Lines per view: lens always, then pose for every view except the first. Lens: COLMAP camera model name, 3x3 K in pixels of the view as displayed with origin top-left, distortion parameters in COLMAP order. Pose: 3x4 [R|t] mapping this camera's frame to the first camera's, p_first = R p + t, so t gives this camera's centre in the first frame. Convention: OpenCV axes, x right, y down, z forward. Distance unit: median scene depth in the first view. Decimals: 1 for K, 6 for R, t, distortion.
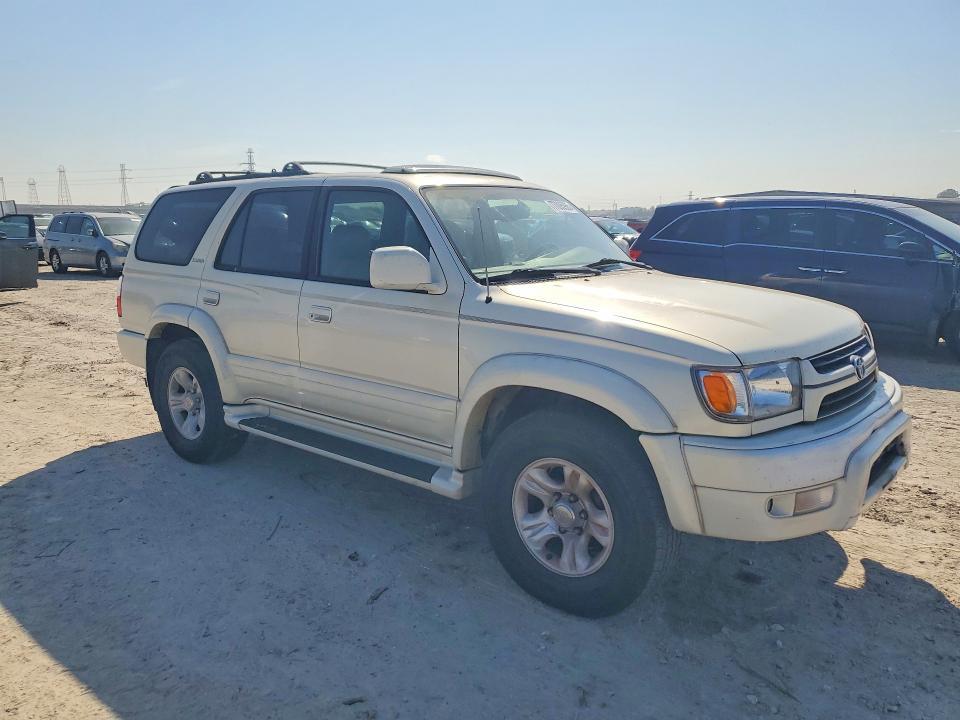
lens RADIAL K [[720.0, 0, 475.2], [0, 720.0, 360.2], [0, 0, 1]] dist [0.024125, 0.000616]
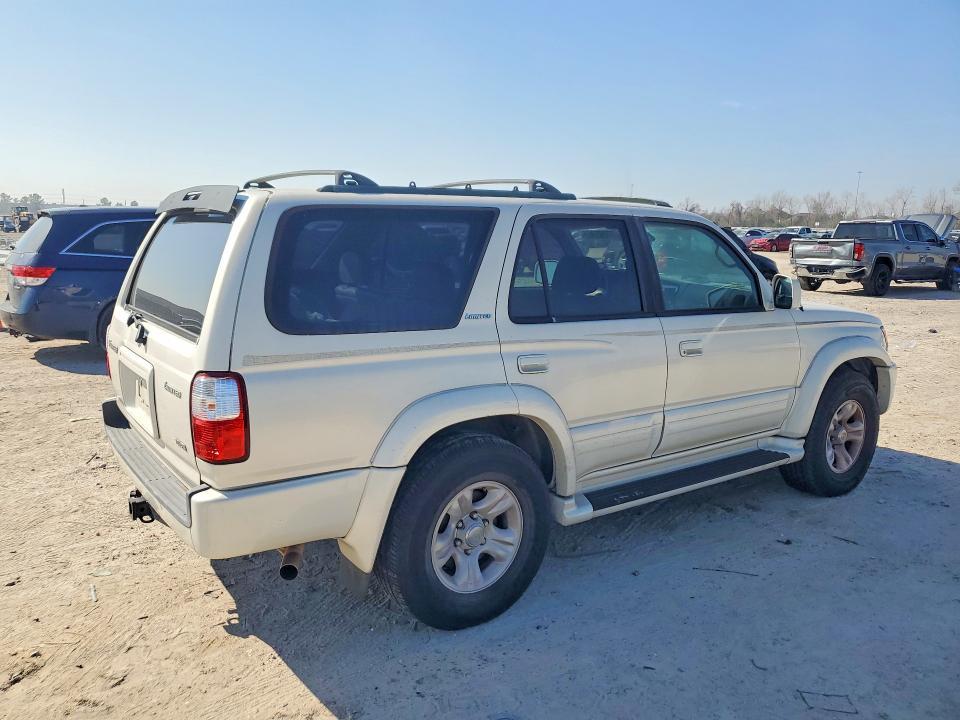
lens RADIAL K [[742.4, 0, 484.2], [0, 742.4, 357.7], [0, 0, 1]] dist [0.045941, 0.000595]
pose [[0.257598, -0.161223, 0.952707, -1.143032], [0.167557, 0.978497, 0.120283, -0.200724], [-0.951613, 0.128648, 0.279073, 0.896213]]
